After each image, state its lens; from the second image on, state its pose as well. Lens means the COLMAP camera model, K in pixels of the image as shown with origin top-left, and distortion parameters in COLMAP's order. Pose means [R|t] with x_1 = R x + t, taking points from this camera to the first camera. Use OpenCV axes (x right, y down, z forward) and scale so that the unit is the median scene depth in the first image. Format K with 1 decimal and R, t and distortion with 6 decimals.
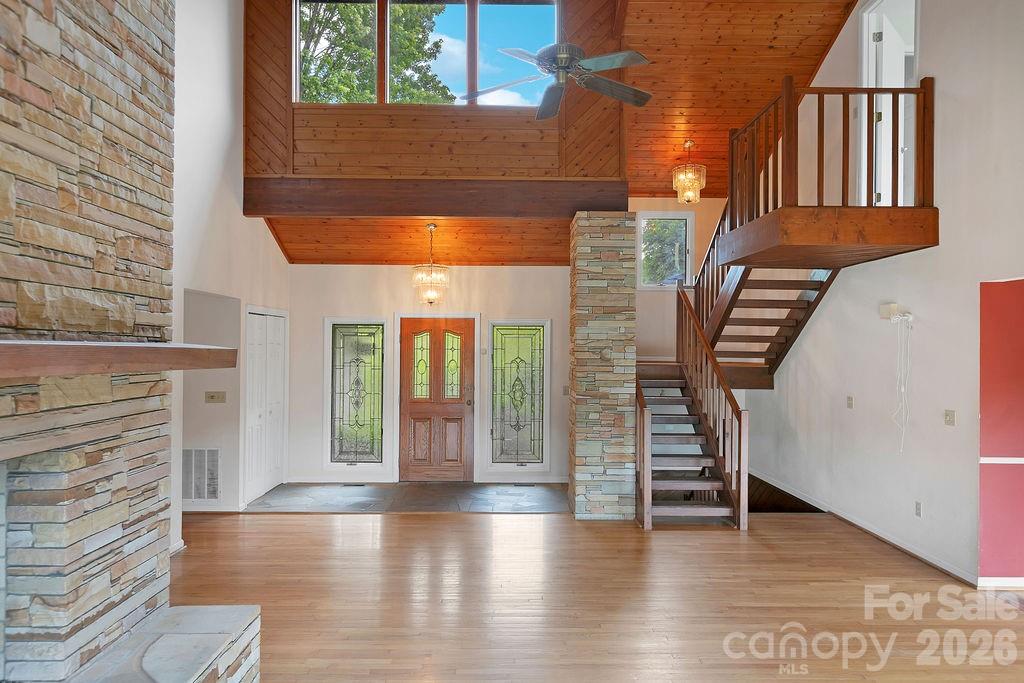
lens RADIAL K [[689.0, 0, 519.0], [0, 689.0, 349.1], [0, 0, 1]] dist [0.005259, -0.000176]
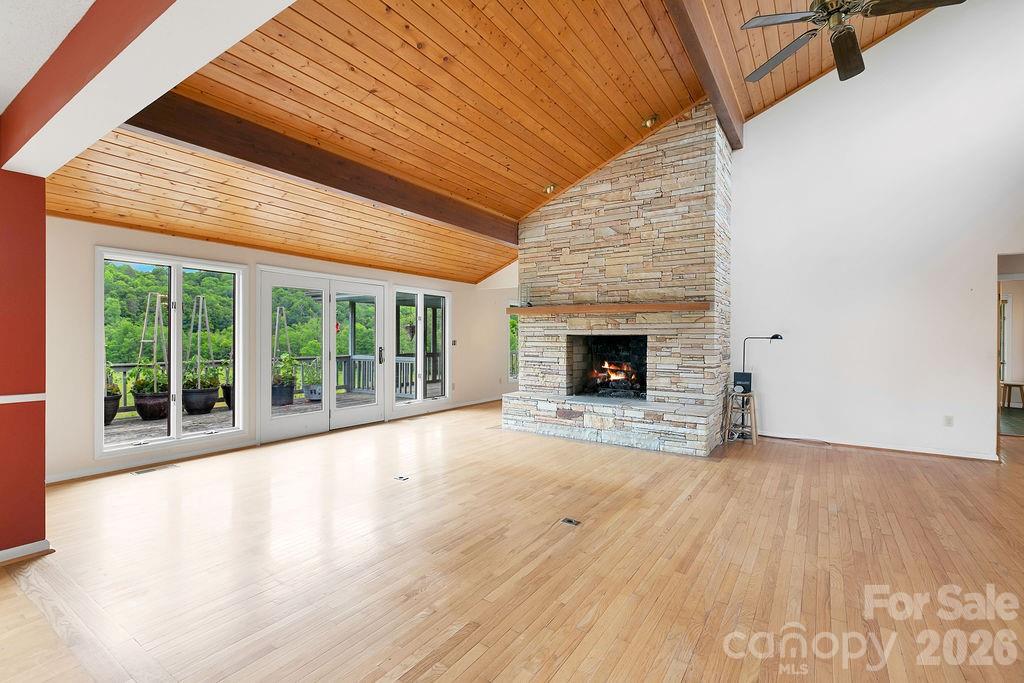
lens RADIAL K [[460.0, 0, 515.5], [0, 460.0, 338.4], [0, 0, 1]] dist [0.005322, 0.001215]
pose [[-0.571533, -0.009682, -0.820522, 0.595563], [-0.010227, 0.999937, -0.004676, 0.065246], [0.820516, 0.005719, -0.571595, 0.649090]]
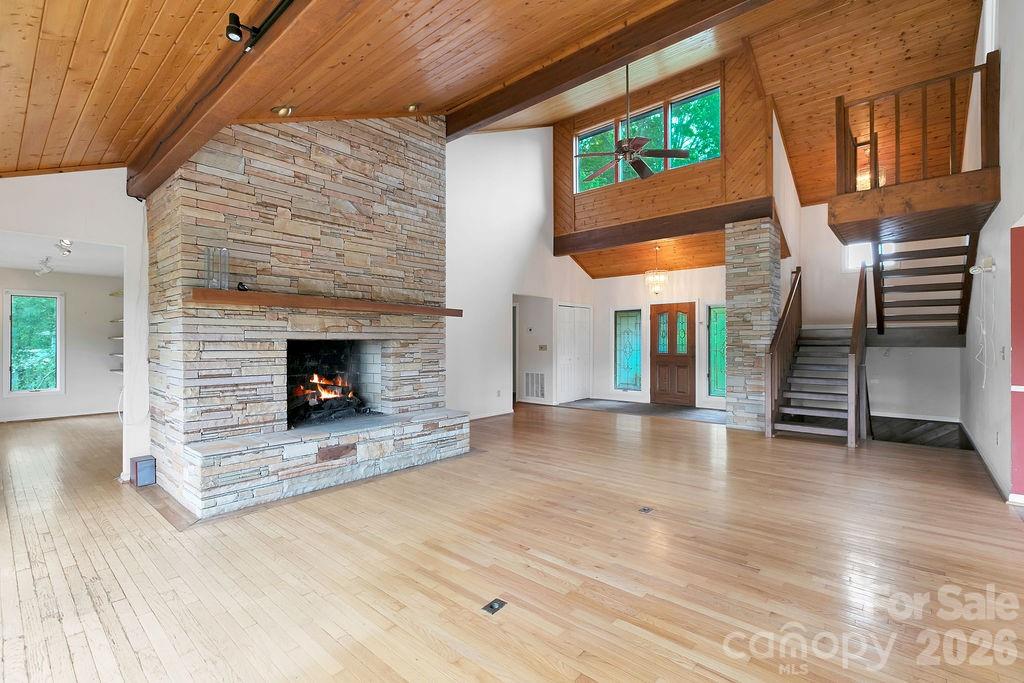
lens RADIAL K [[460.0, 0, 515.8], [0, 460.0, 340.9], [0, 0, 1]] dist [0.005322, 0.001215]
pose [[0.745287, -0.010618, -0.666659, 0.413548], [0.006744, 0.999942, -0.008387, 0.062068], [0.666710, 0.001755, 0.745316, -0.061520]]
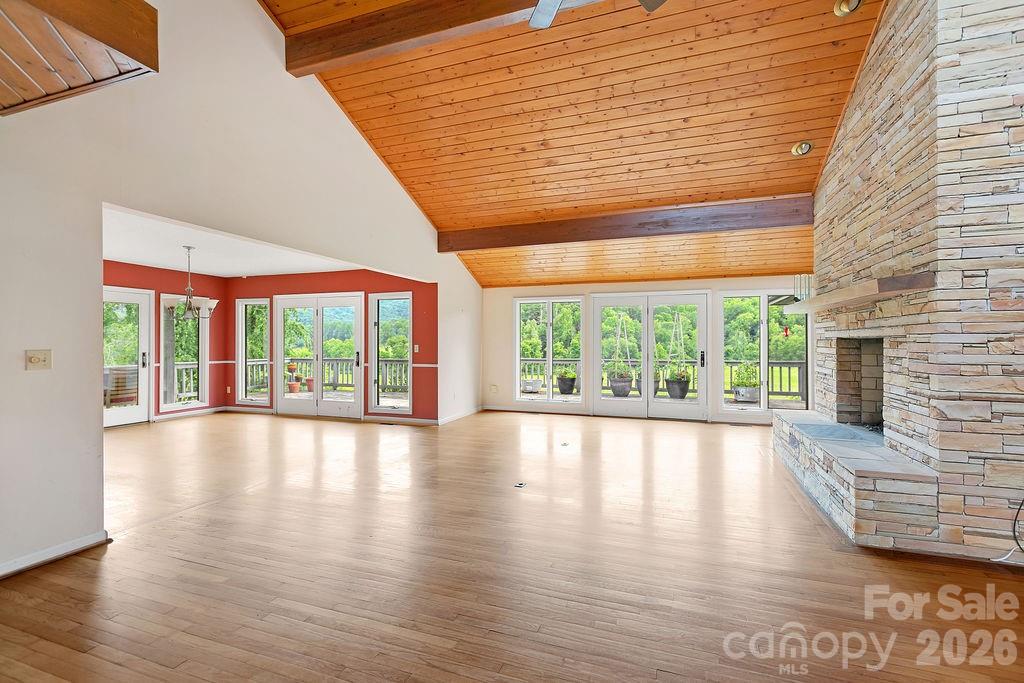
lens RADIAL K [[460.0, 0, 511.7], [0, 460.0, 339.8], [0, 0, 1]] dist [0.005322, 0.001215]
pose [[-0.931985, -0.006135, 0.362444, -0.036493], [-0.007116, 0.999974, -0.001370, 0.059516], [-0.362426, -0.003856, -0.932004, 0.998763]]
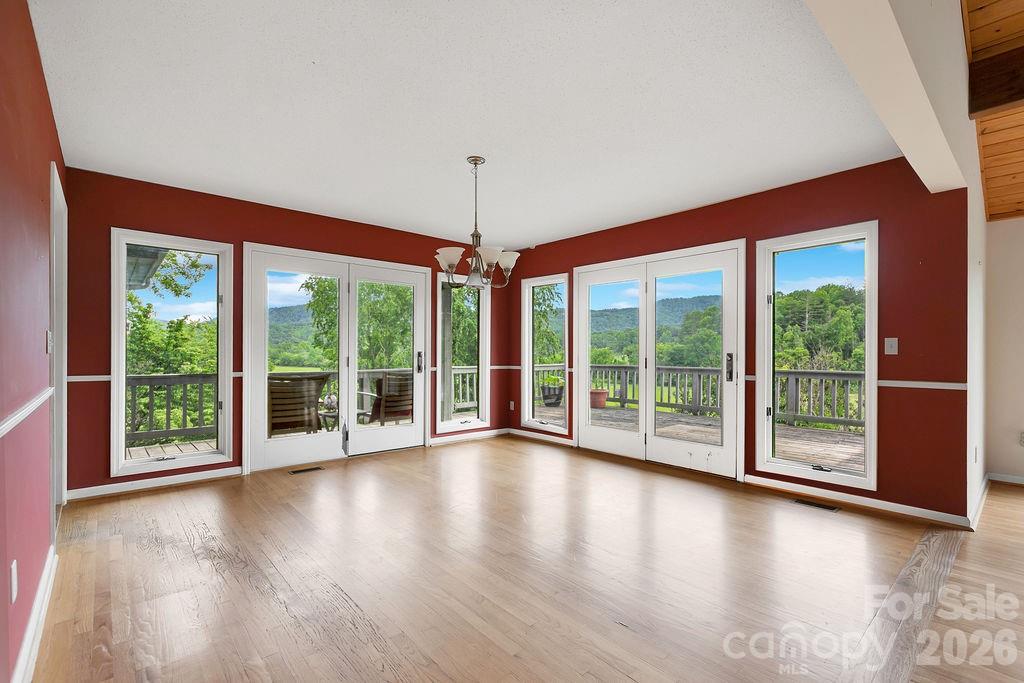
lens RADIAL K [[460.0, 0, 512.6], [0, 460.0, 350.3], [0, 0, 1]] dist [0.005322, 0.001215]
pose [[-0.647990, -0.009796, 0.761586, 0.444174], [-0.009150, 0.999945, 0.005077, 0.085472], [-0.761594, -0.003678, -0.648044, 0.697332]]
